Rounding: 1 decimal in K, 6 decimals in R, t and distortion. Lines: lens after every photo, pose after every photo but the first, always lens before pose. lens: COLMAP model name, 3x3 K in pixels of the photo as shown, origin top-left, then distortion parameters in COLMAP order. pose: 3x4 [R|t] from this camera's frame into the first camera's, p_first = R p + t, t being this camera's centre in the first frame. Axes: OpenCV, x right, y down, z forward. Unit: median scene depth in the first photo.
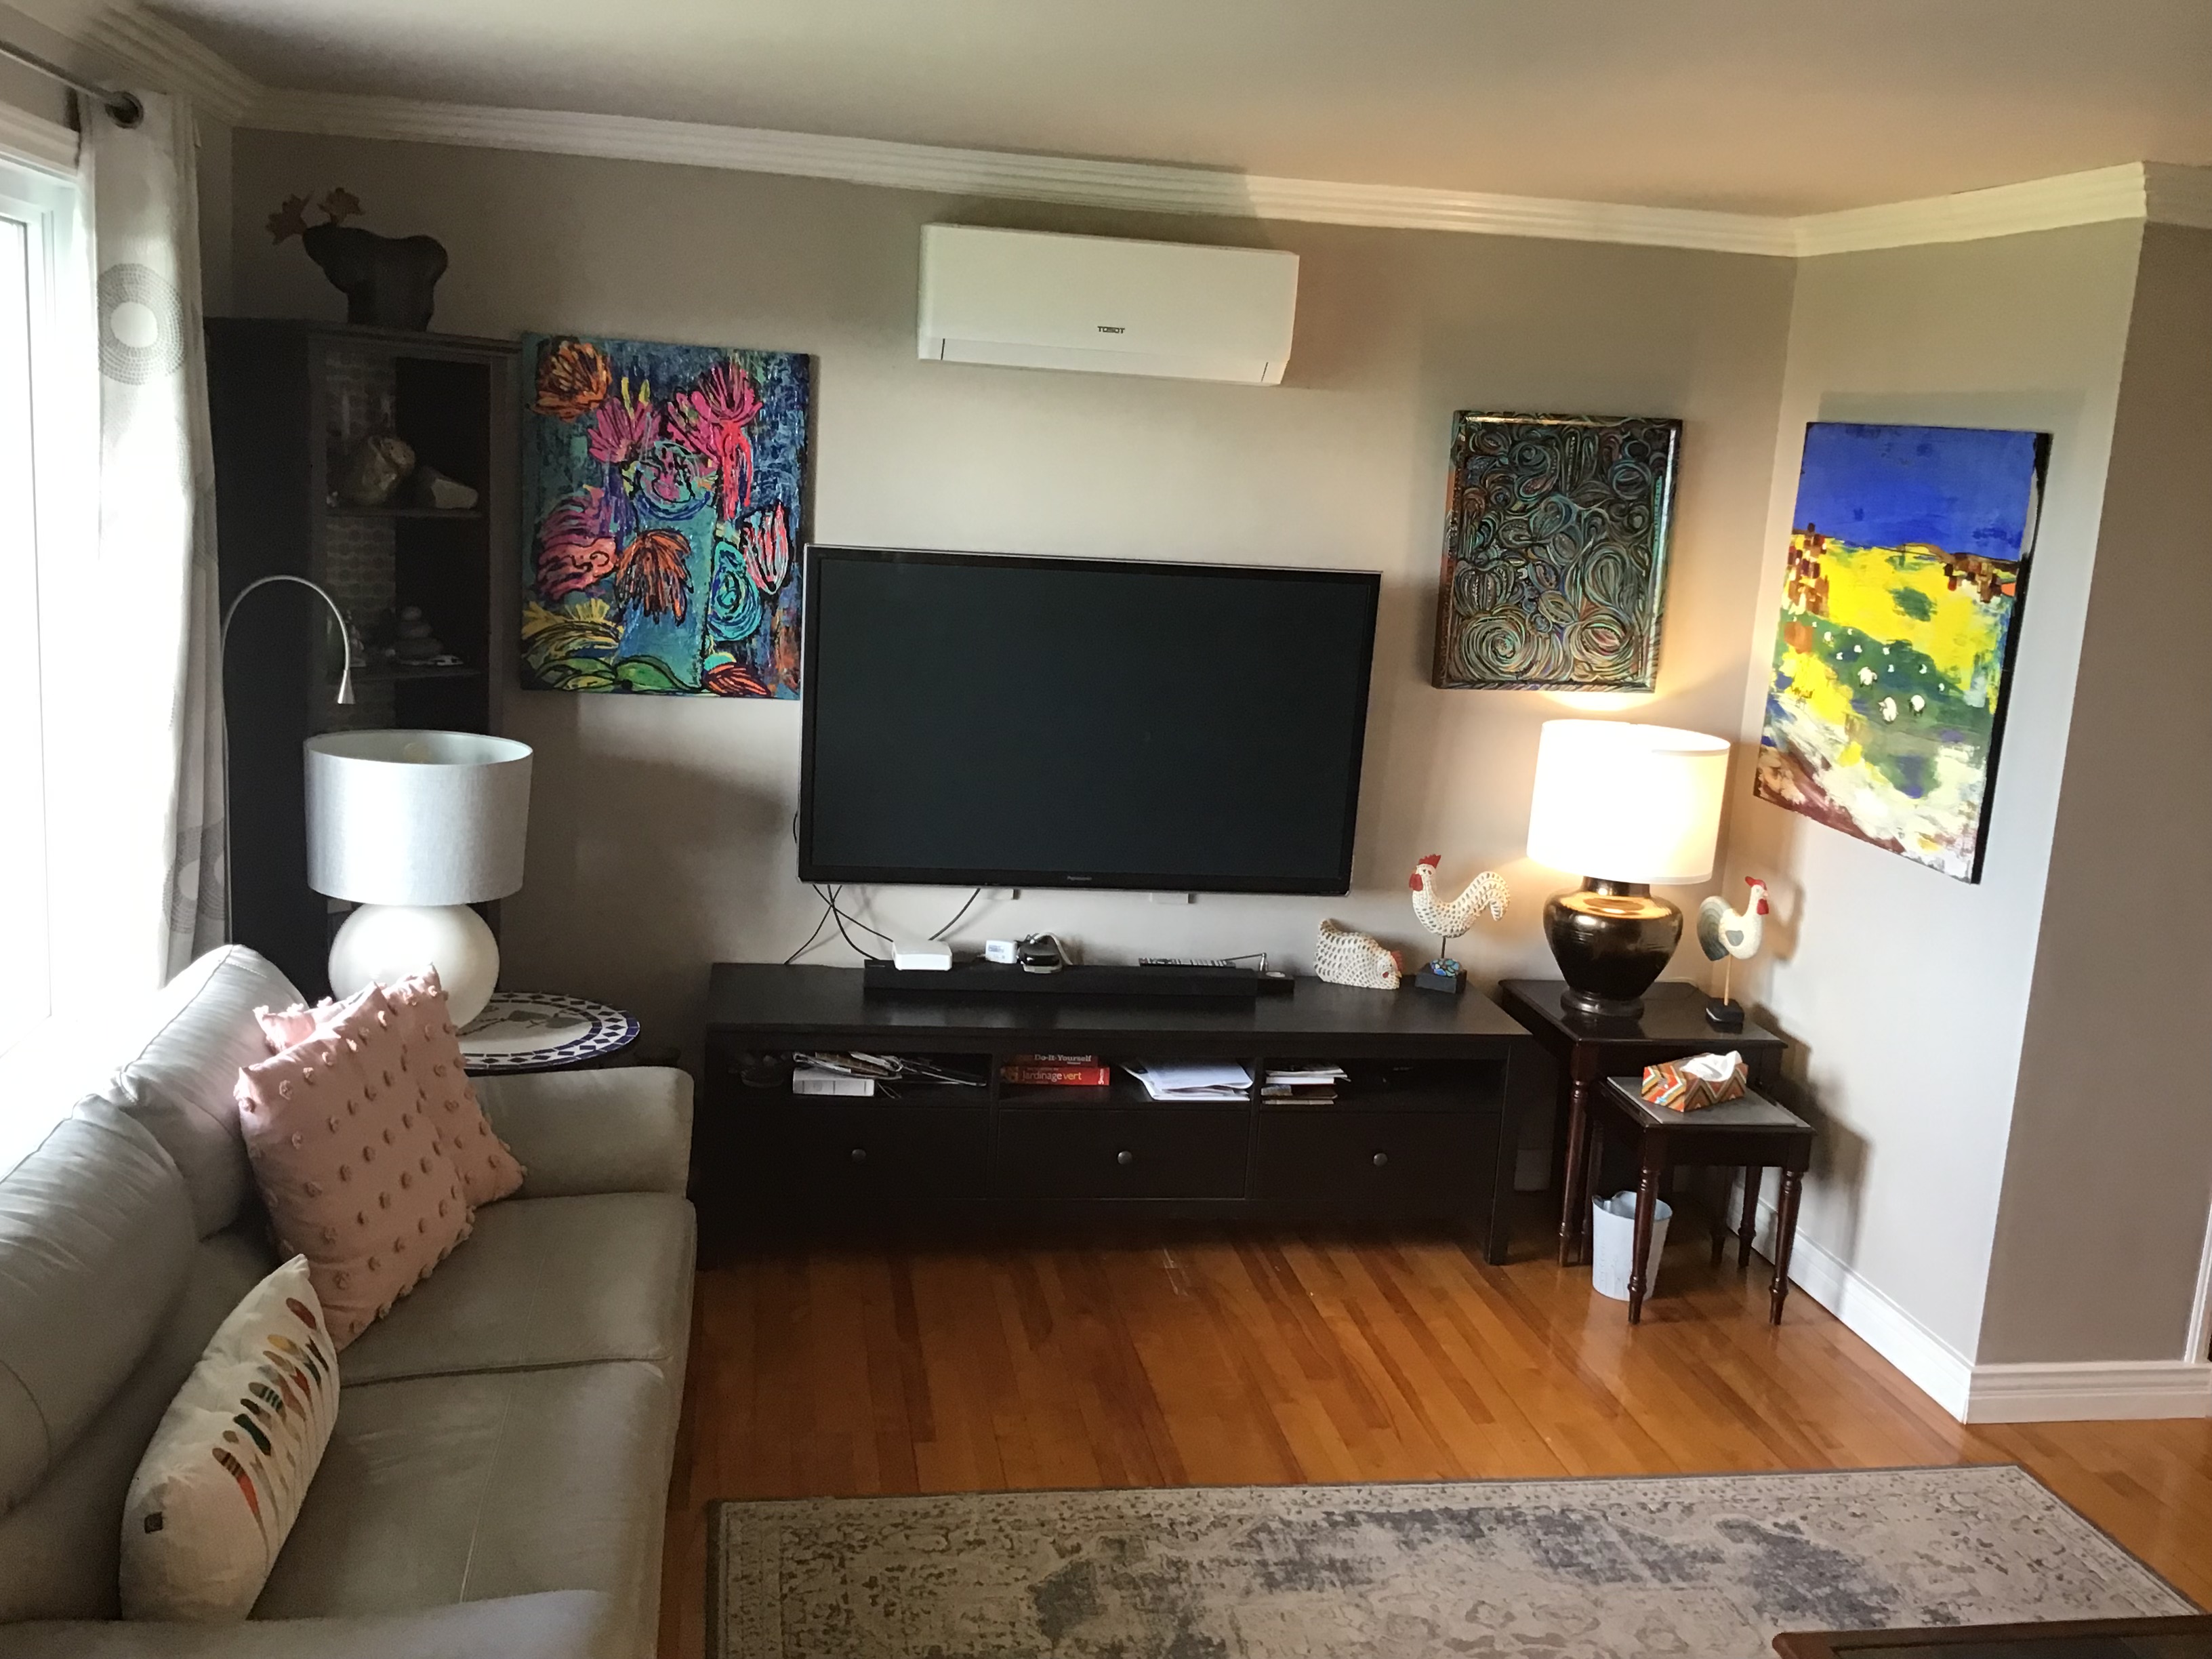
lens RADIAL K [[2012.1, 0, 1106.0], [0, 2012.1, 829.5], [0, 0, 1]] dist [0.107726, -0.236351]
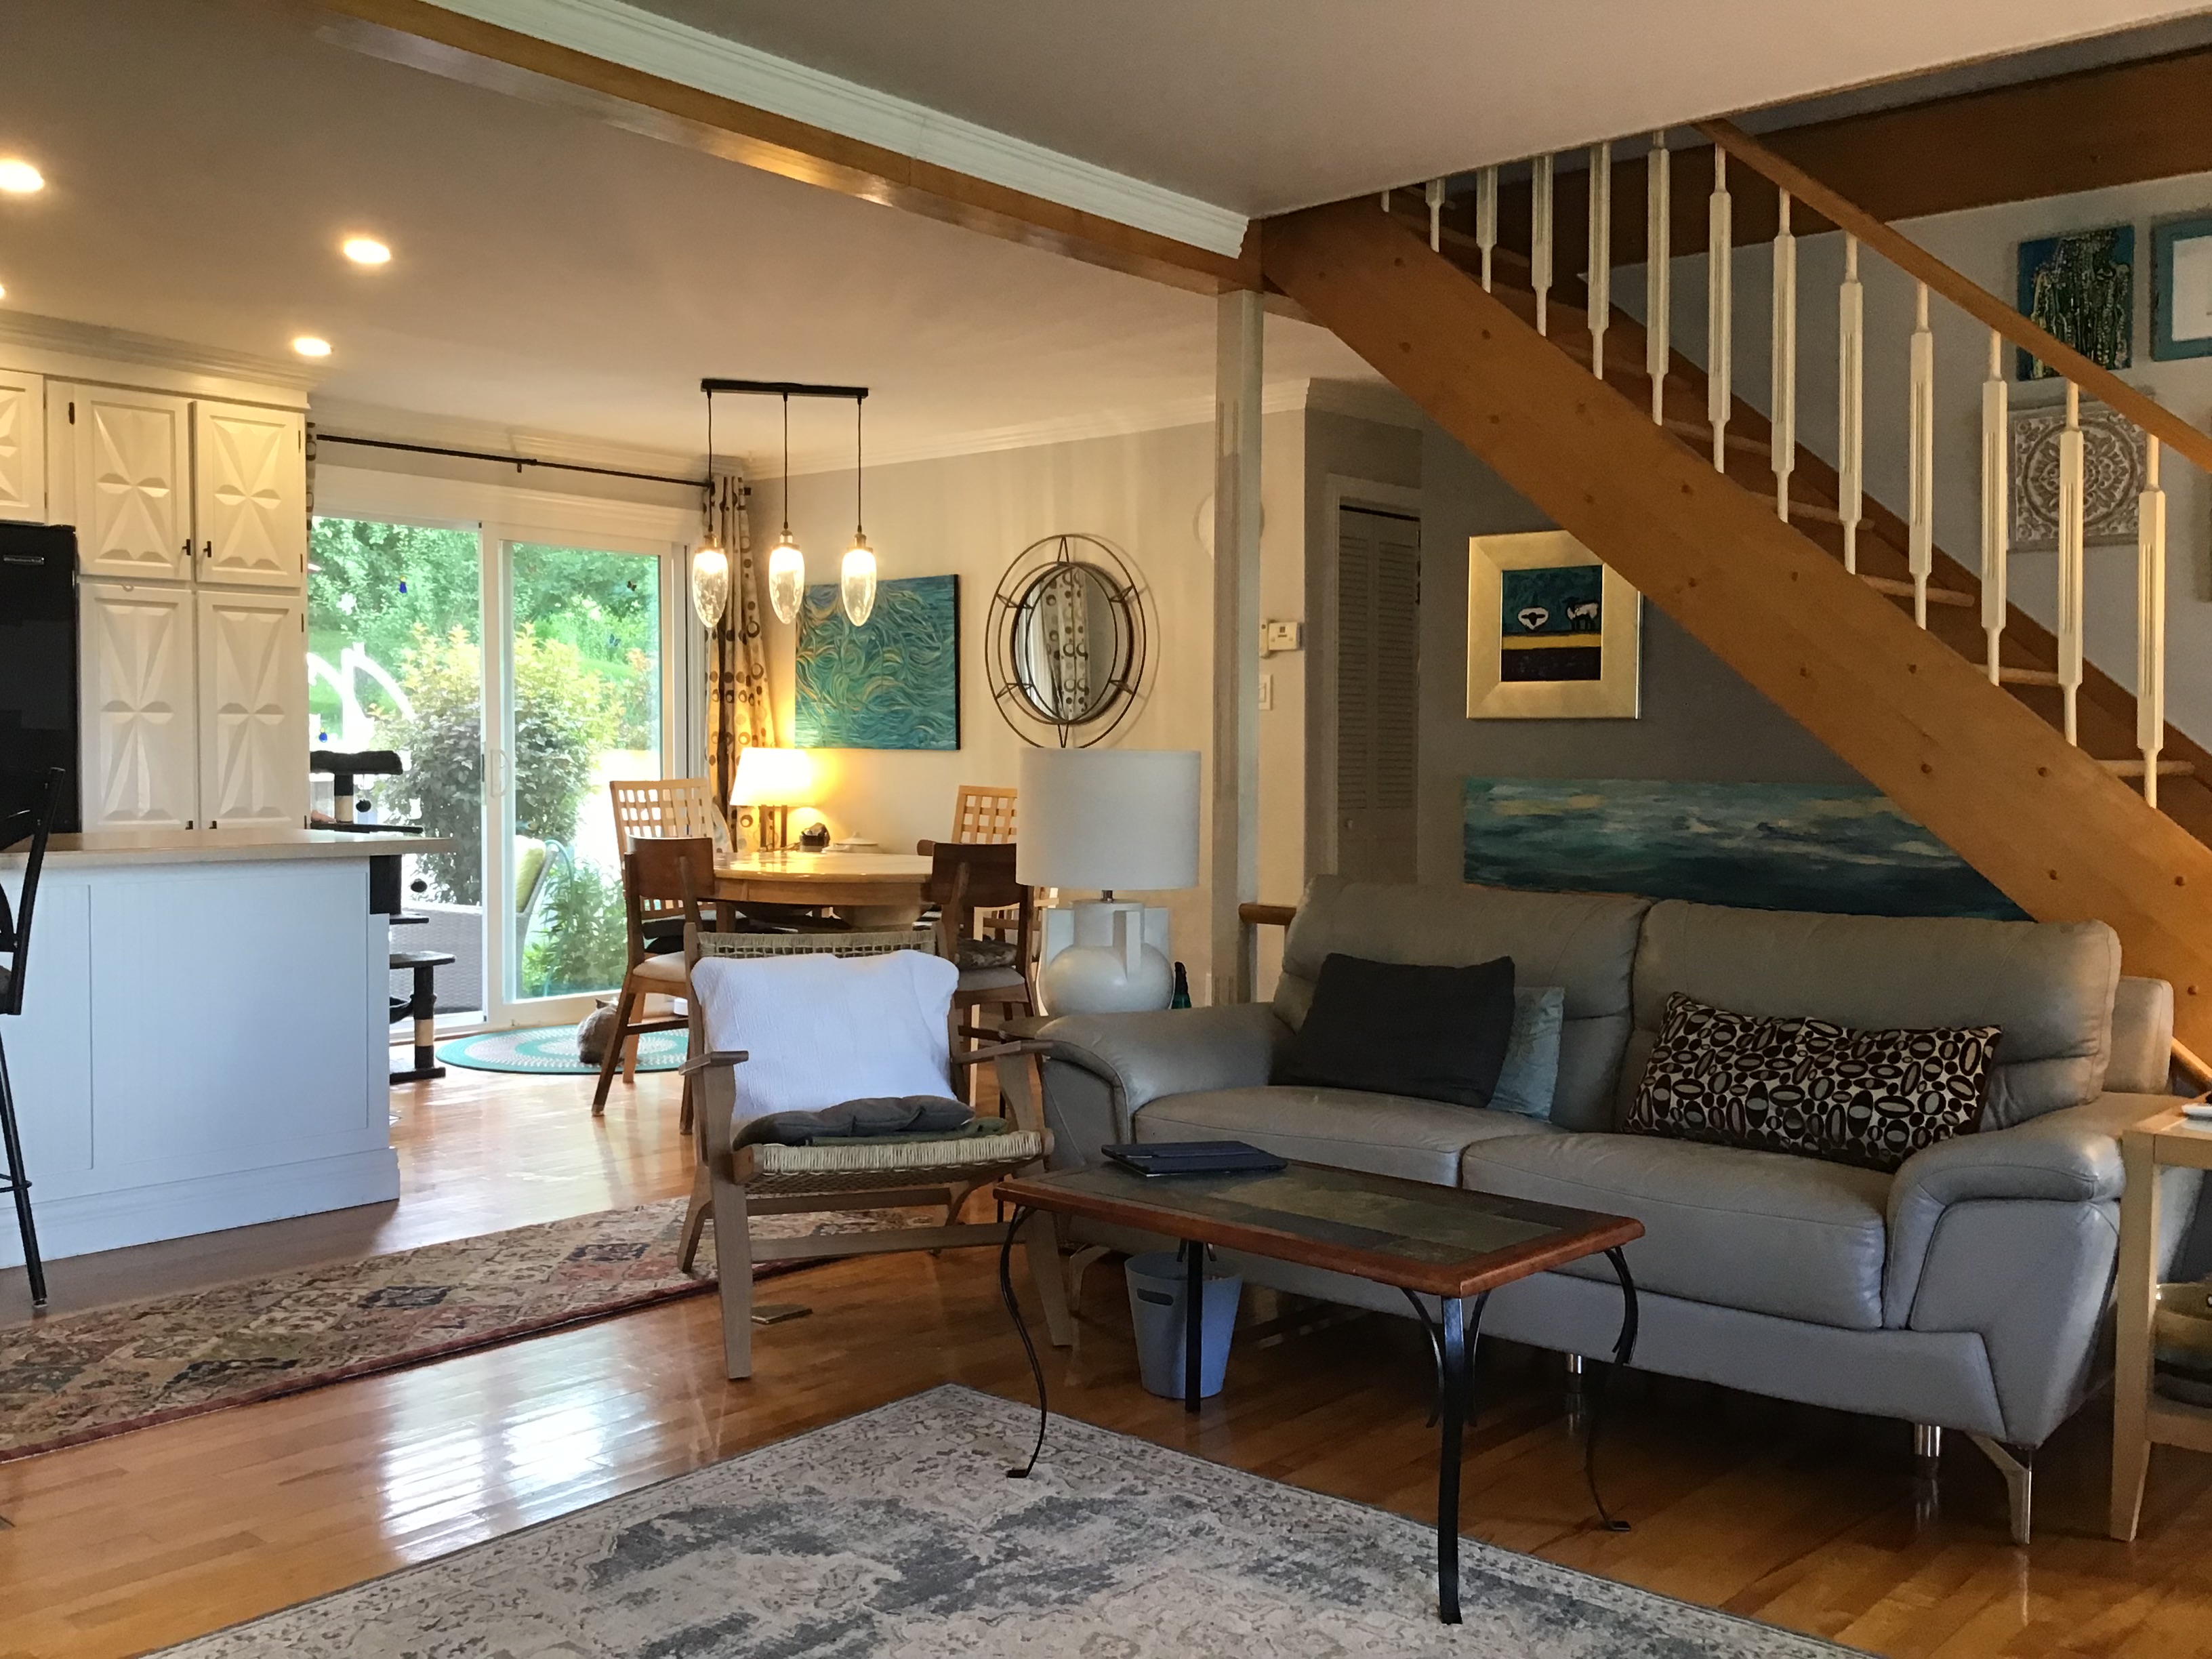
lens RADIAL K [[2018.9, 0, 1188.2], [0, 2018.9, 780.9], [0, 0, 1]] dist [0.002038, -0.090401]
pose [[-0.665013, -0.072931, 0.743262, -0.199880], [0.088976, 0.980395, 0.175807, -0.037899], [-0.741513, 0.183047, -0.645487, 0.976445]]
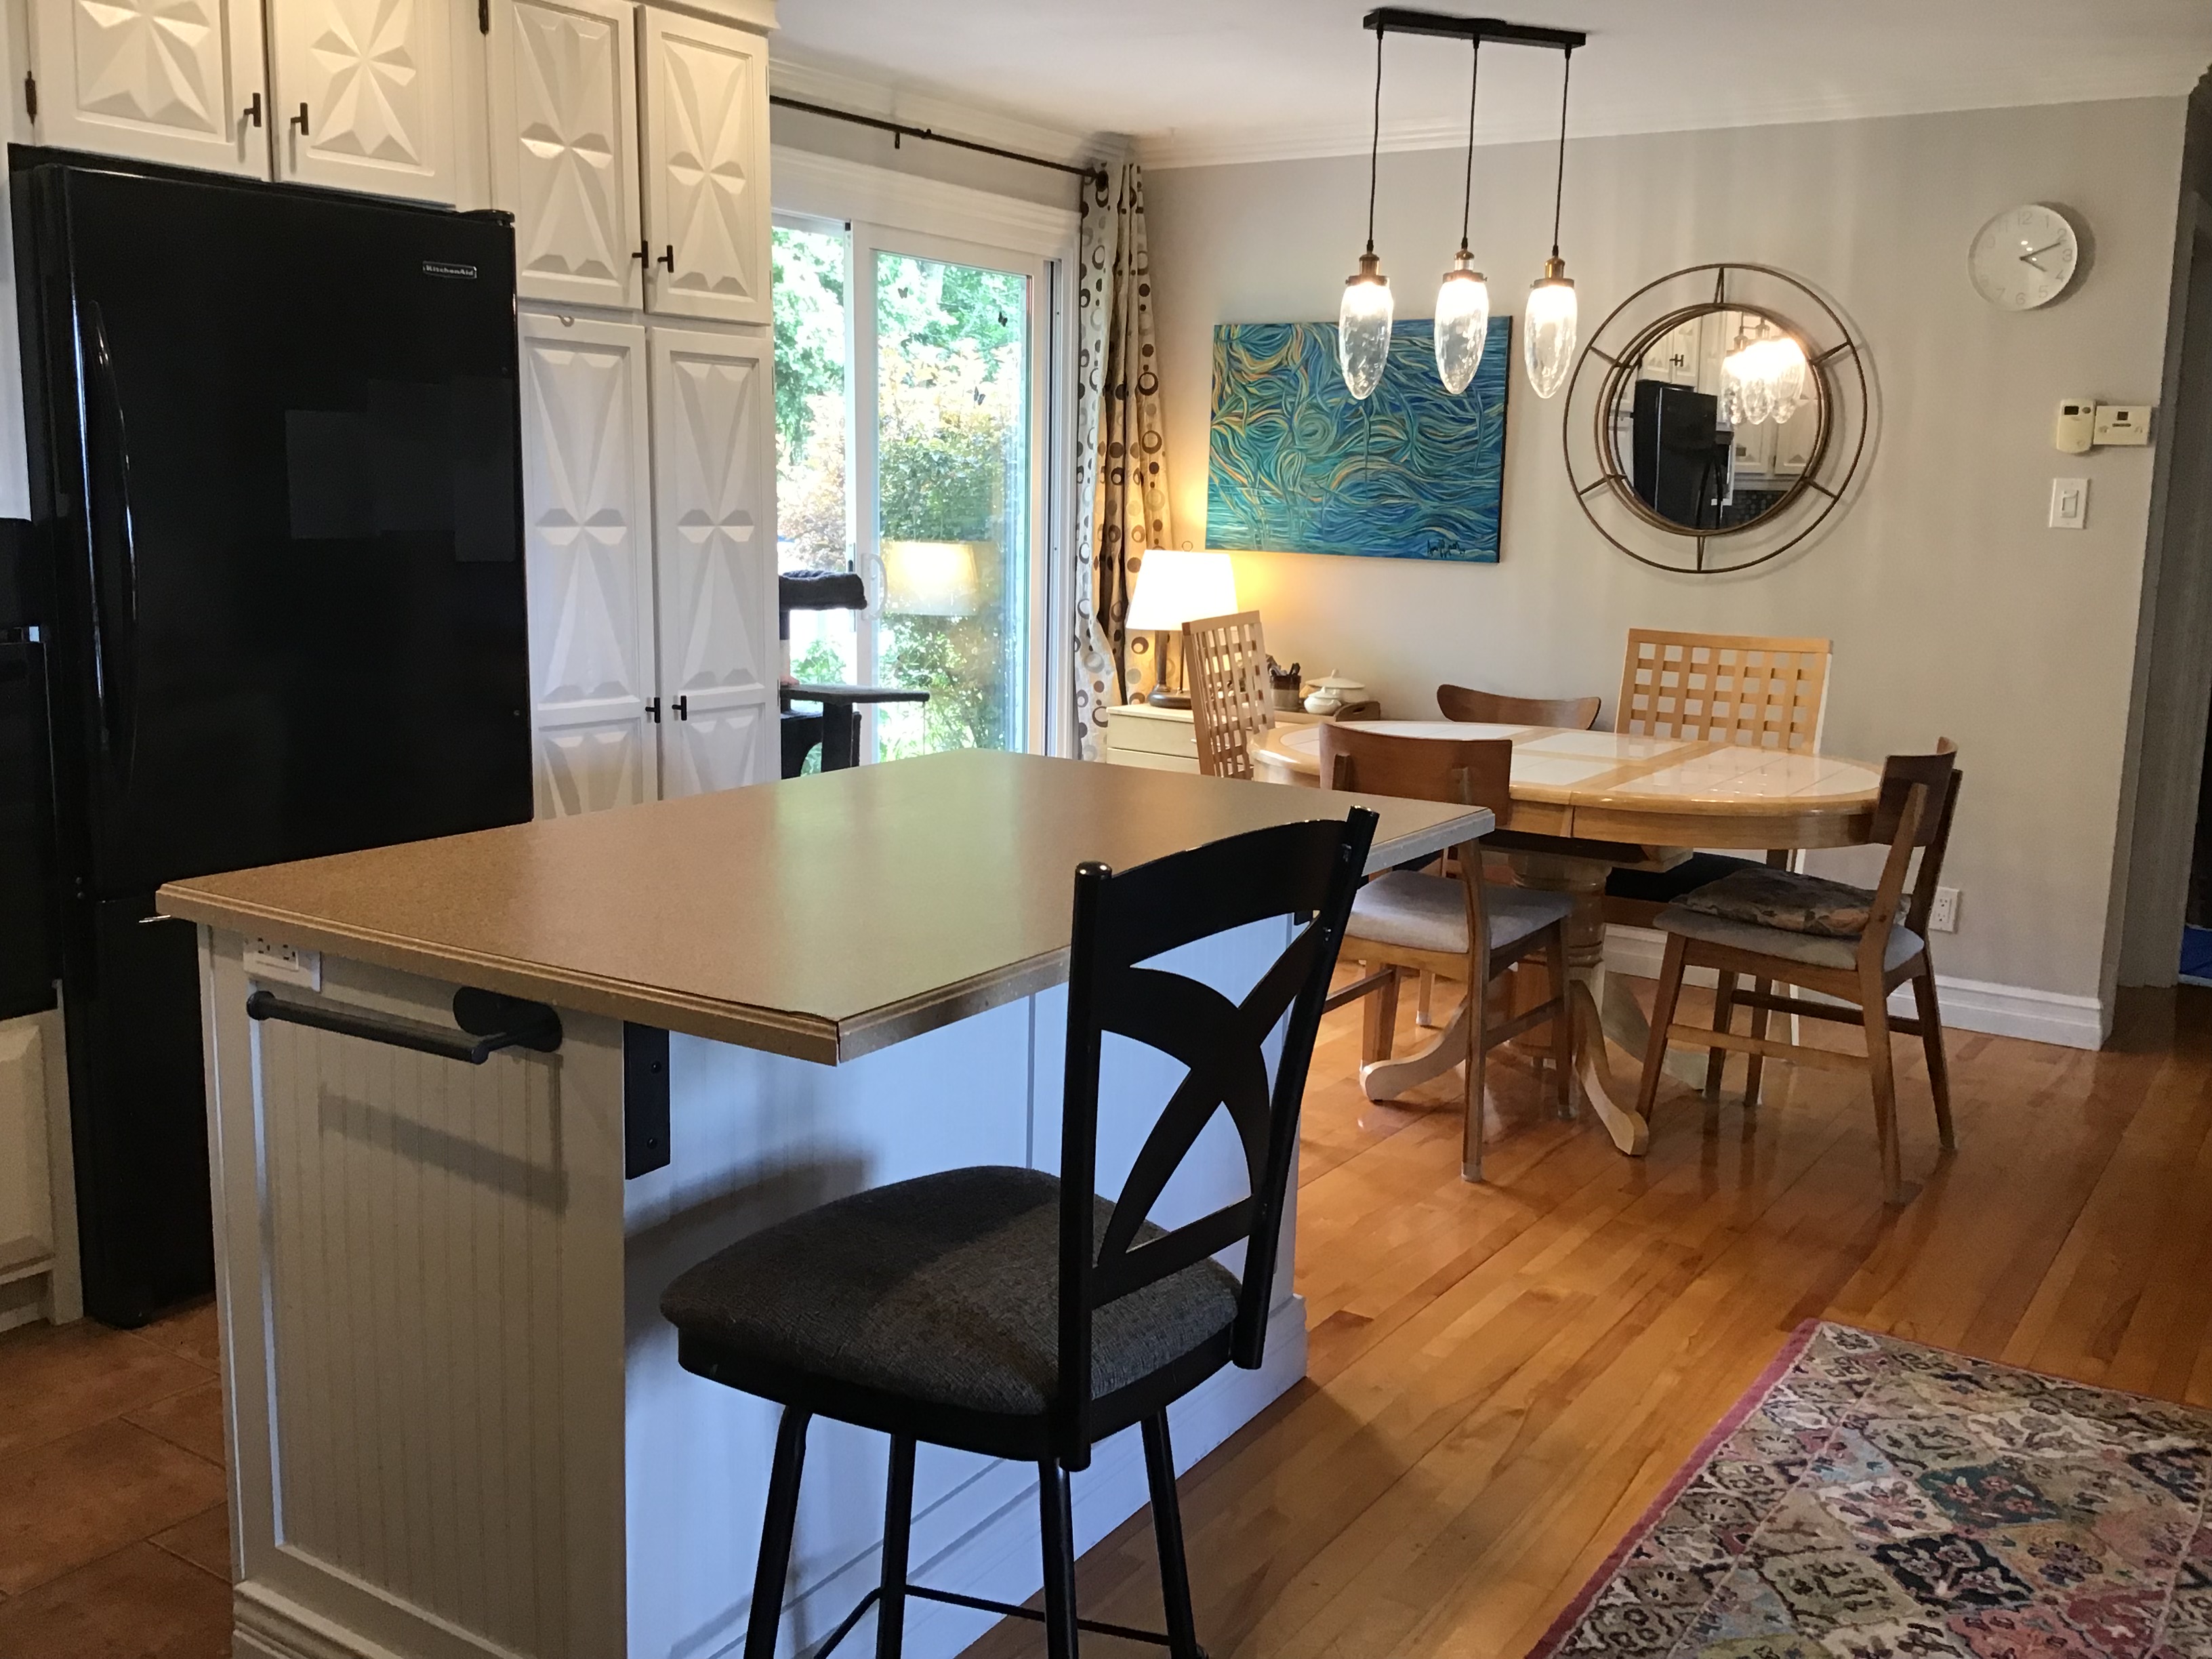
lens RADIAL K [[2030.4, 0, 1106.0], [0, 2030.4, 829.5], [0, 0, 1]] dist [0.007184, -0.023134]
pose [[-0.729072, -0.189762, 0.657605, 0.574678], [0.057106, 0.940581, 0.334732, -0.062735], [-0.682051, 0.281597, -0.674915, 1.085633]]
